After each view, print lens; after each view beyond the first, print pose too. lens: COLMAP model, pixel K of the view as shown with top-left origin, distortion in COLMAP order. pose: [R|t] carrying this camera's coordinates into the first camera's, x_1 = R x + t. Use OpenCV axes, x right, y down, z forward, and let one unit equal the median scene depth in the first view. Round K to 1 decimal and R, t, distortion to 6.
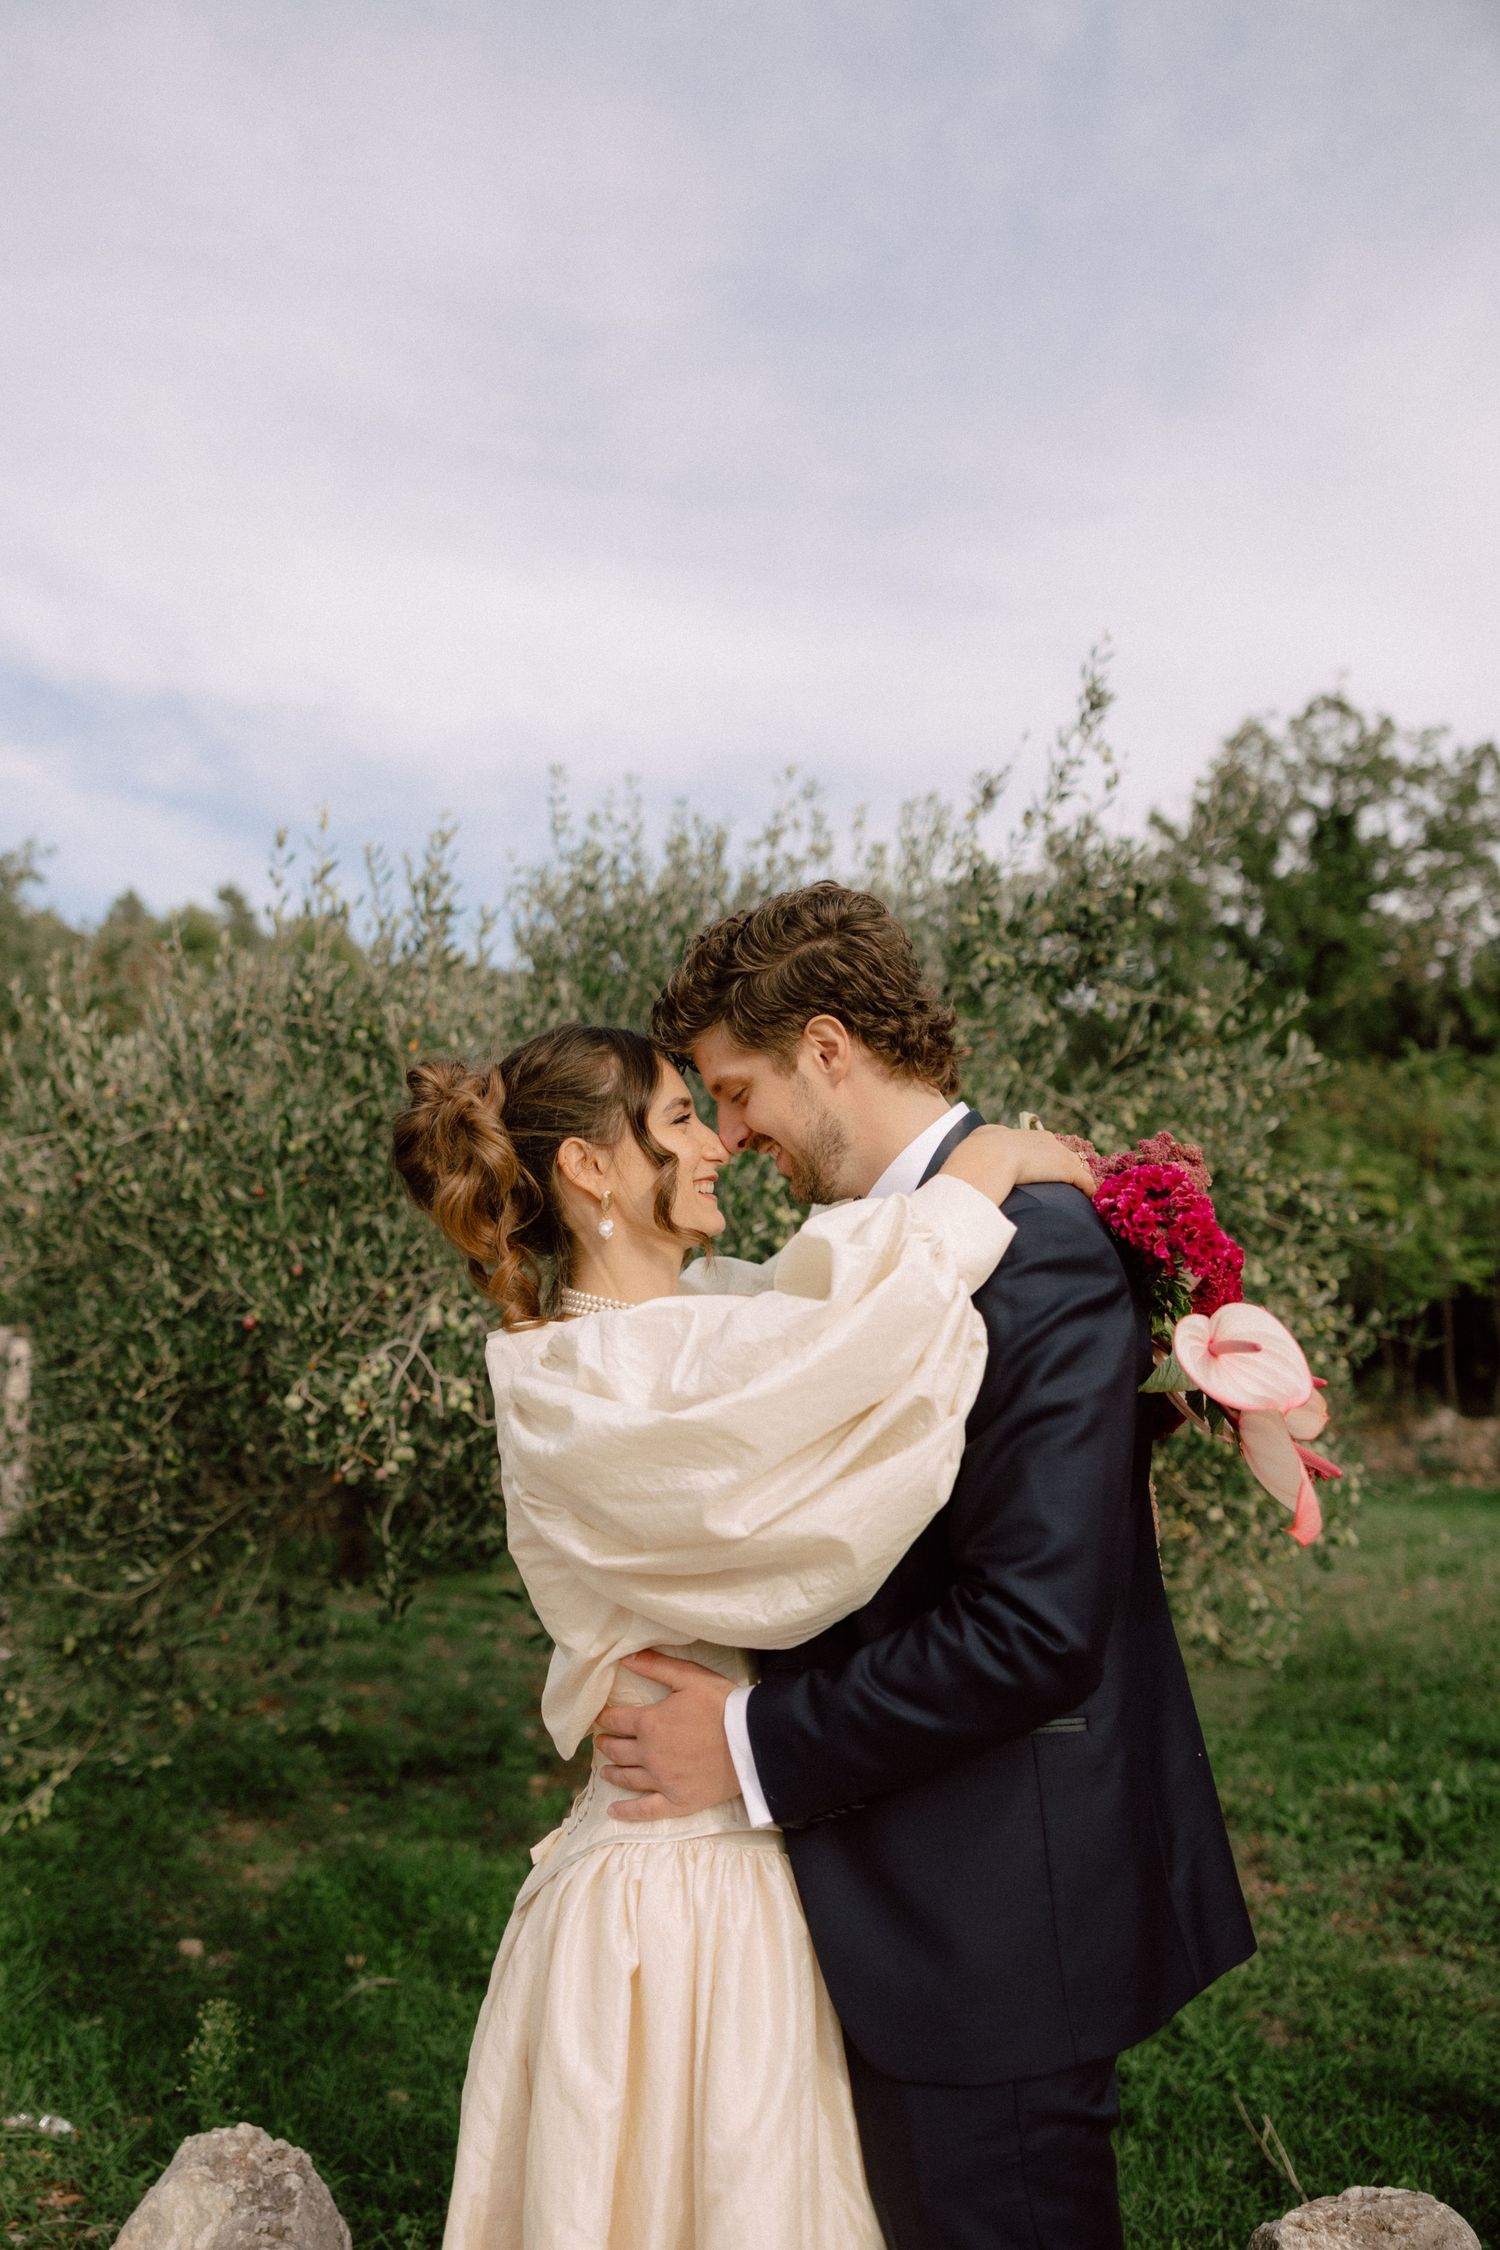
lens RADIAL K [[1769.4, 0, 750.0], [0, 1769.4, 1125.0], [0, 0, 1]] dist [0.005358, 0.003894]
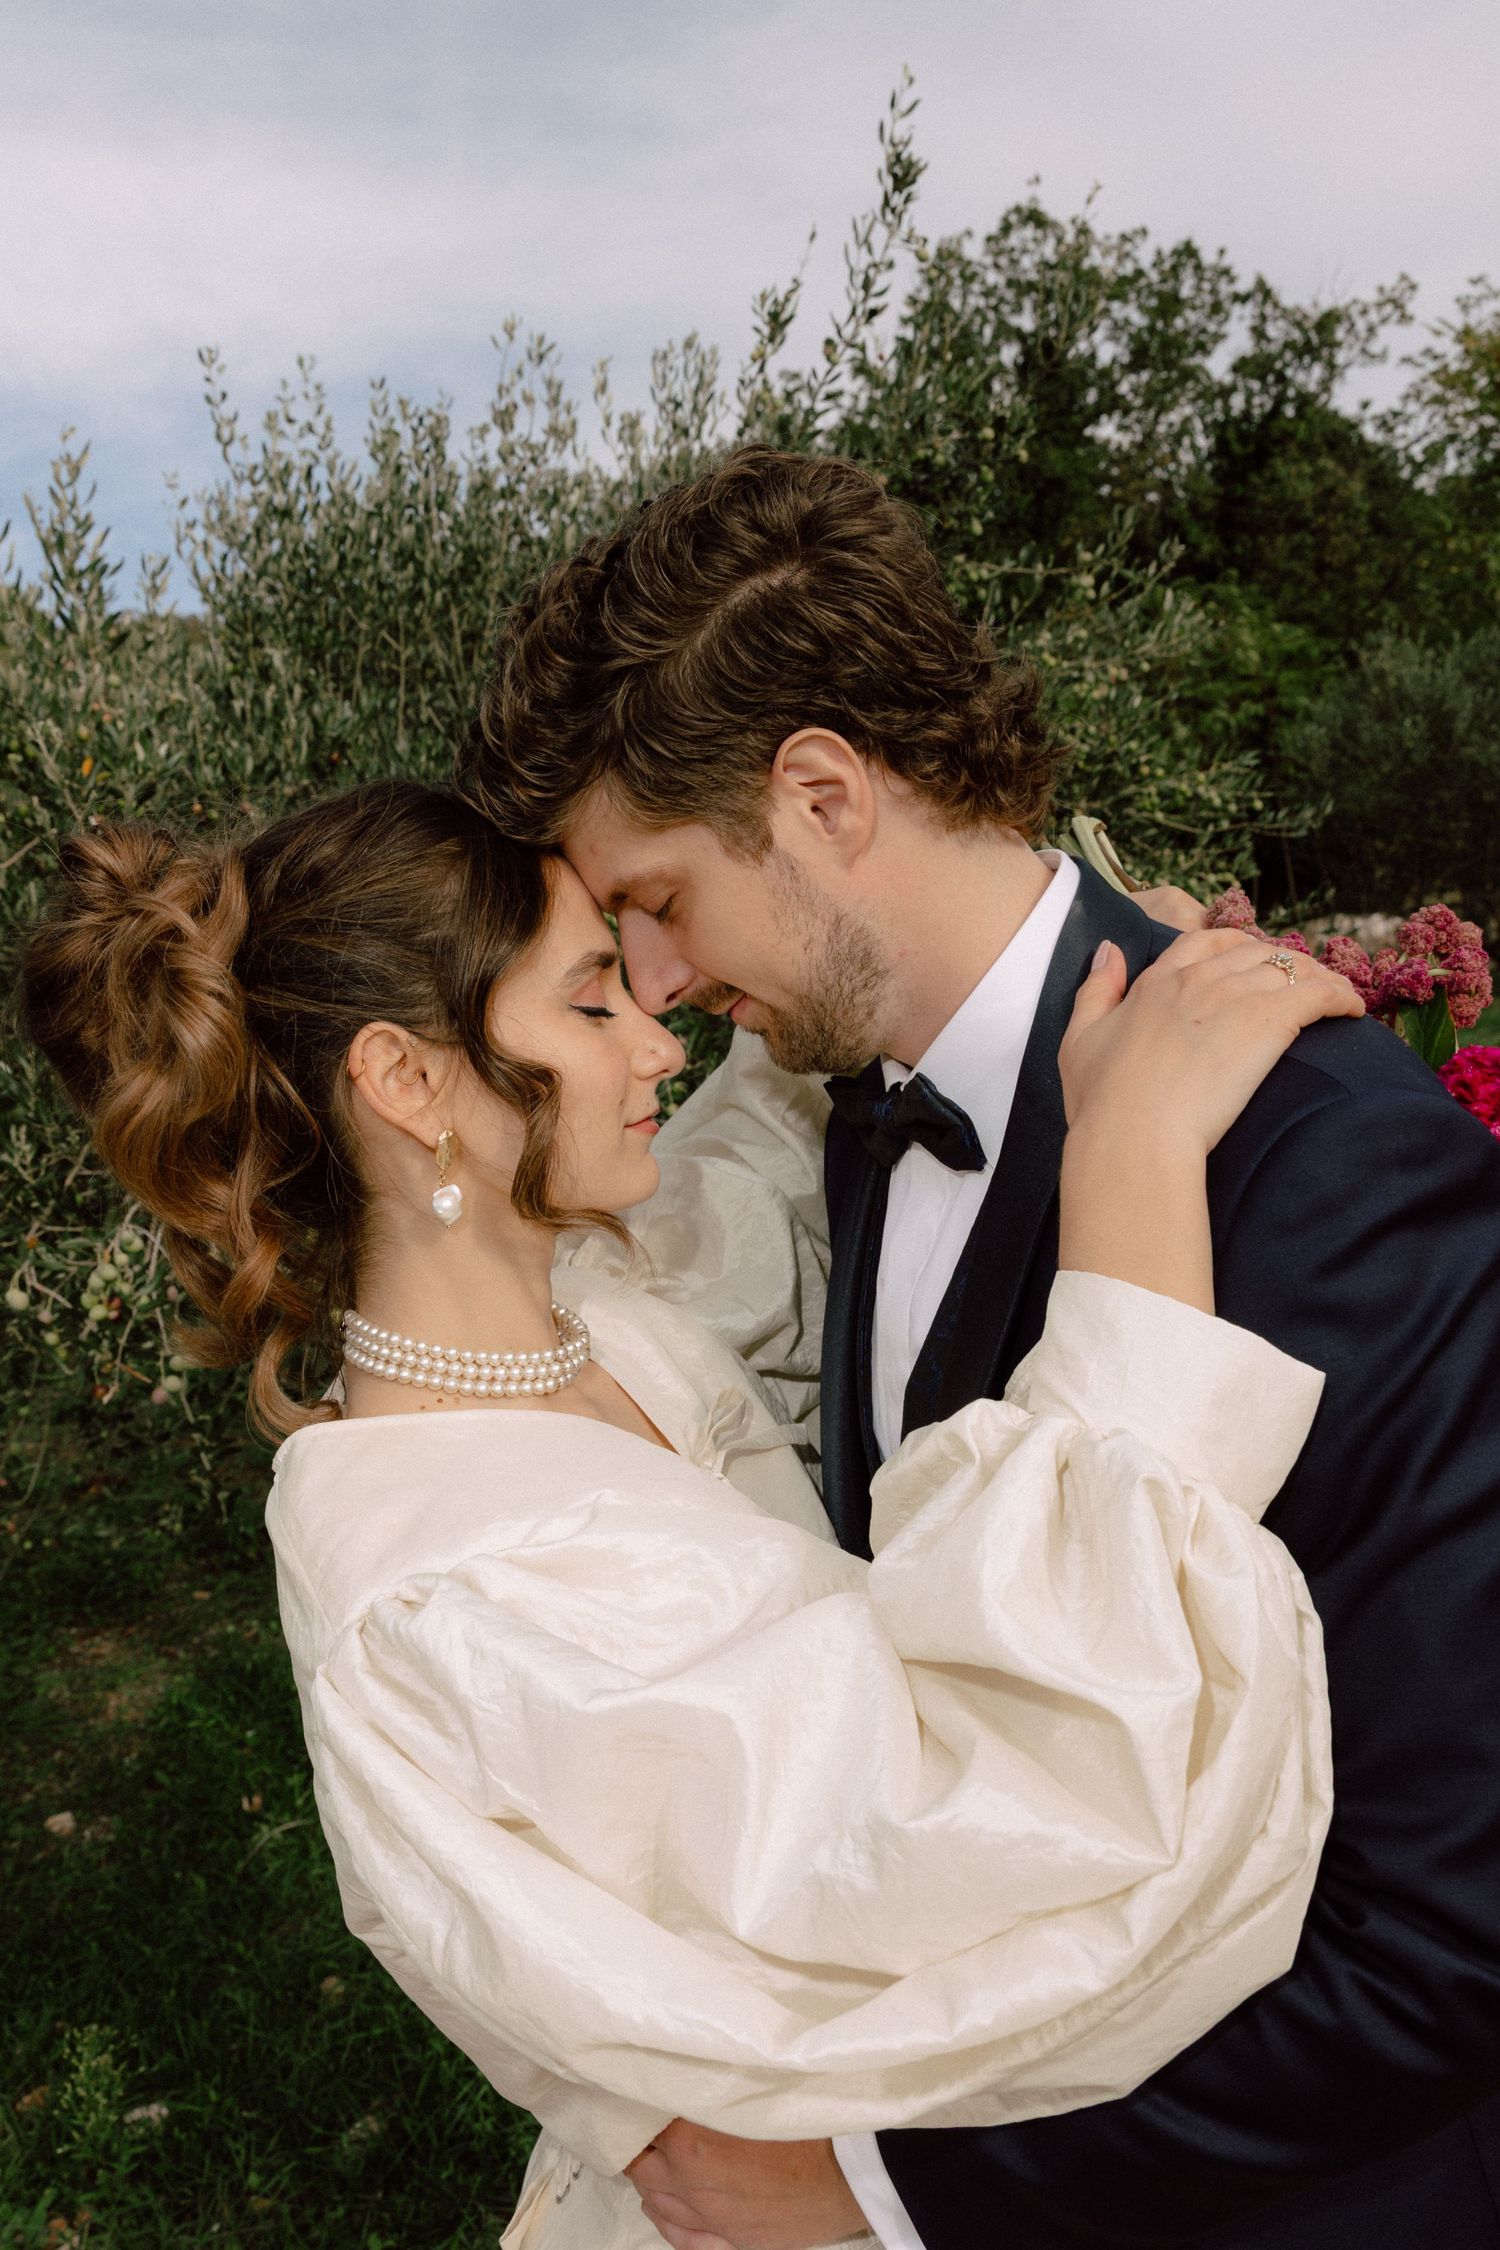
lens RADIAL K [[1741.9, 0, 750.0], [0, 1741.9, 1125.0], [0, 0, 1]] dist [0.024133, -0.003993]
pose [[0.980810, -0.162281, 0.108060, -0.016603], [0.134370, 0.964237, 0.228454, -0.024146], [-0.141269, -0.209550, 0.967539, 0.179996]]
